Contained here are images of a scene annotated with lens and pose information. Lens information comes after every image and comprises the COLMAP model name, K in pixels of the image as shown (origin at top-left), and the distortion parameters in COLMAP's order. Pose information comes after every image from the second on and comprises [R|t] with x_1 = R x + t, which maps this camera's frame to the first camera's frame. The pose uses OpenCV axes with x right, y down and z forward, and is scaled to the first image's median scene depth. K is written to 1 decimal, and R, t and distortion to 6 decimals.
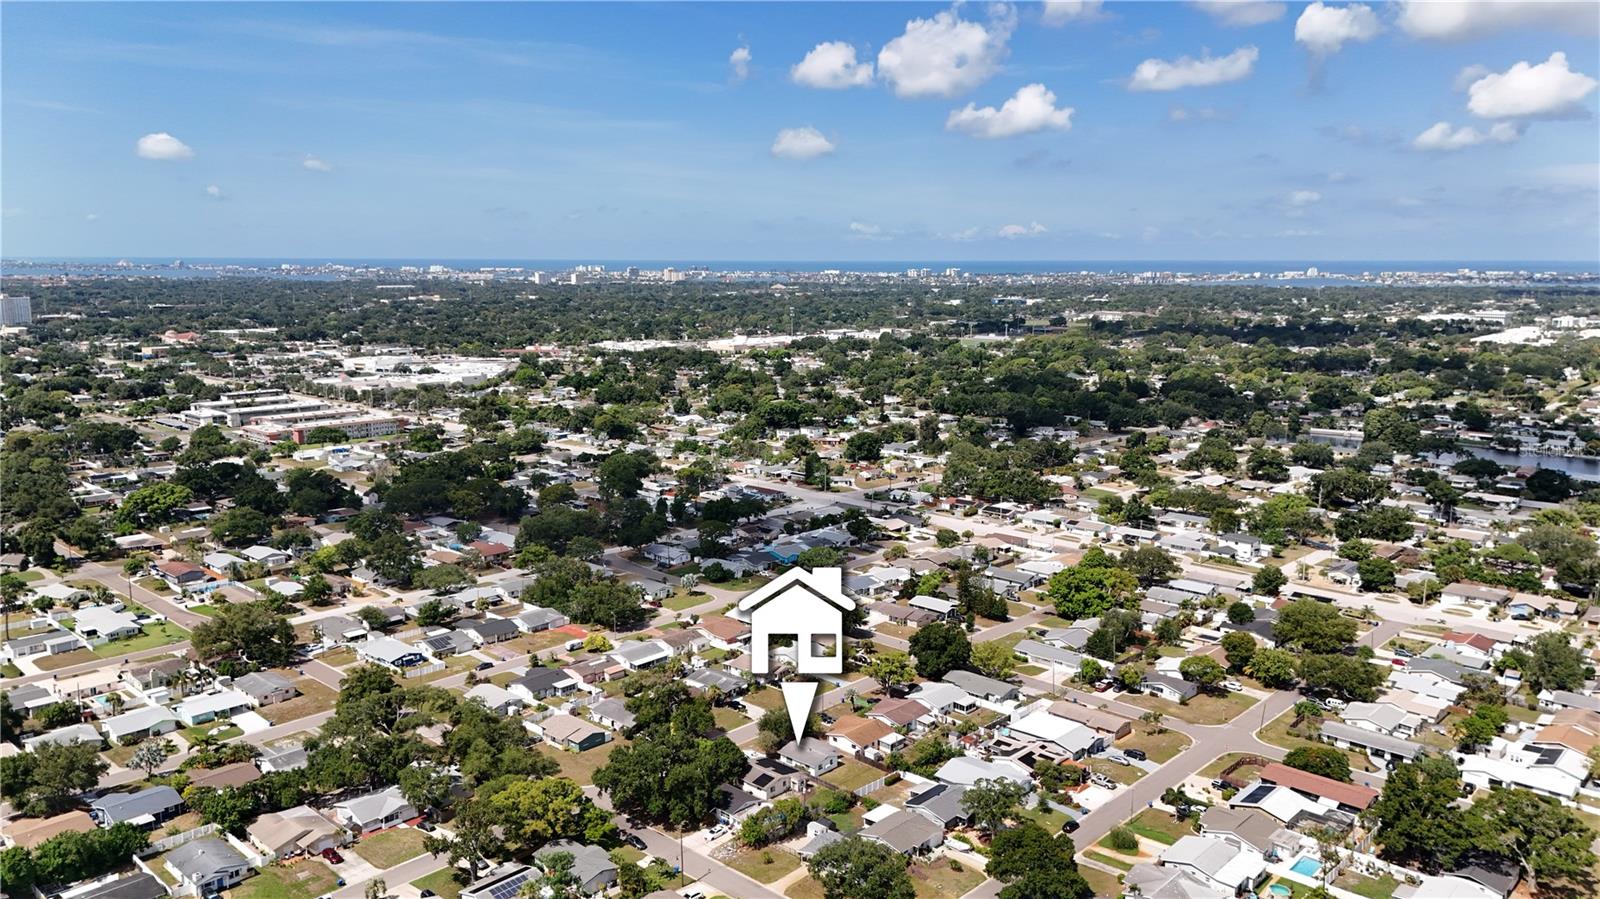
lens RADIAL K [[1144.8, 0, 799.4], [0, 1144.8, 448.0], [0, 0, 1]] dist [0.029464, -0.000388]
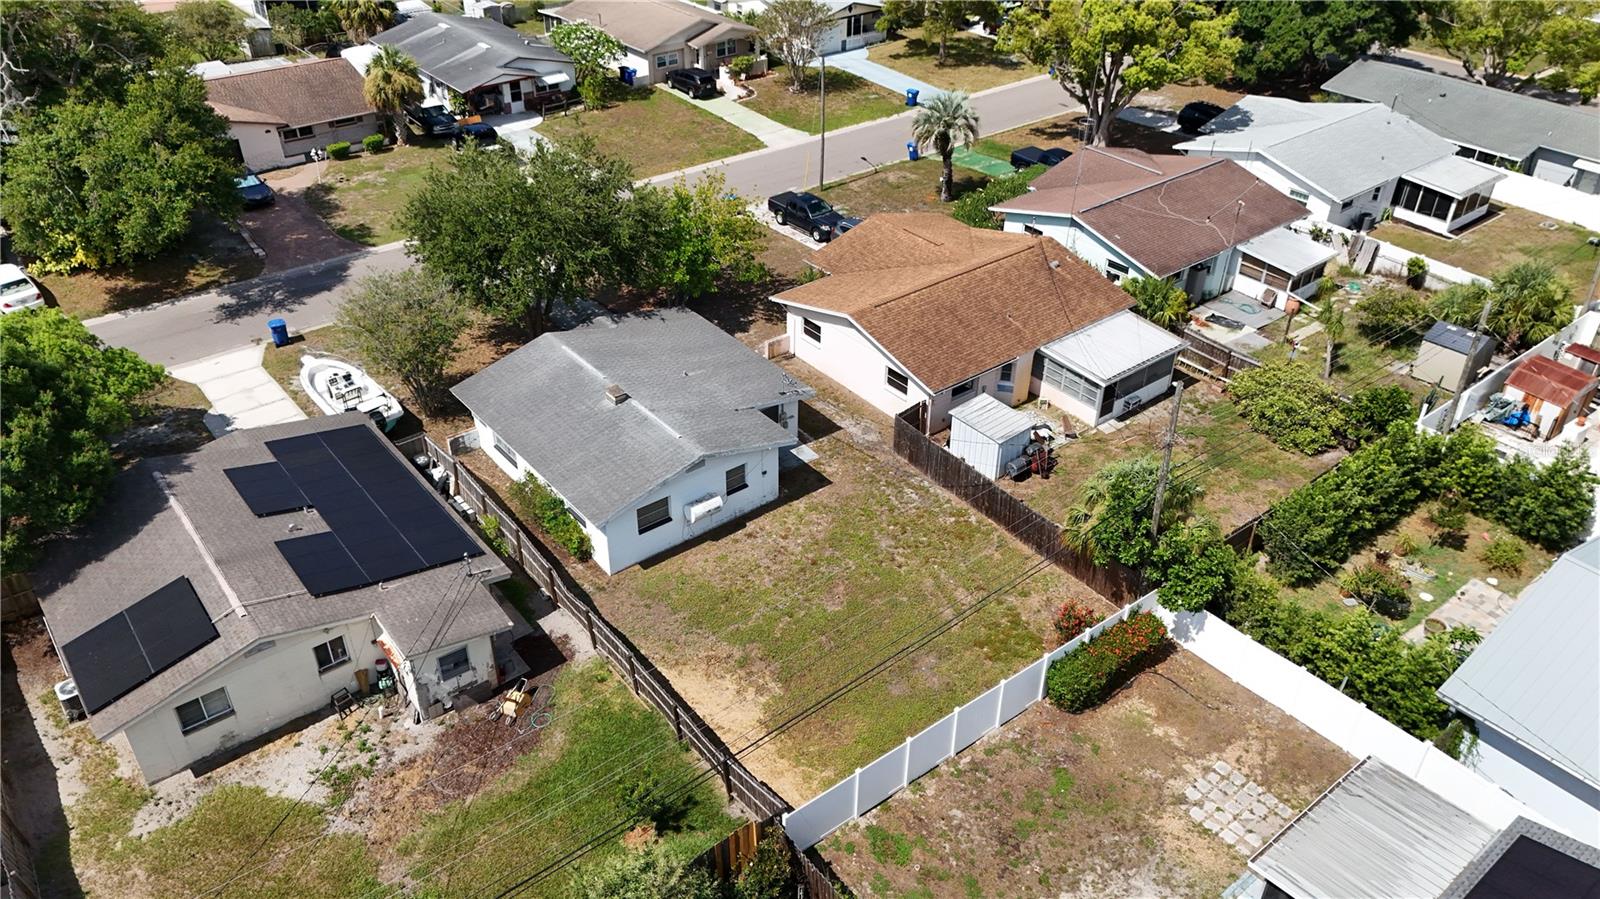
lens RADIAL K [[1144.8, 0, 798.5], [0, 1144.8, 449.4], [0, 0, 1]] dist [0.029464, -0.000388]
pose [[0.988327, 0.084743, -0.126603, 0.053181], [-0.023194, 0.905025, 0.424725, 0.182907], [0.150571, -0.416831, 0.896426, 0.786080]]
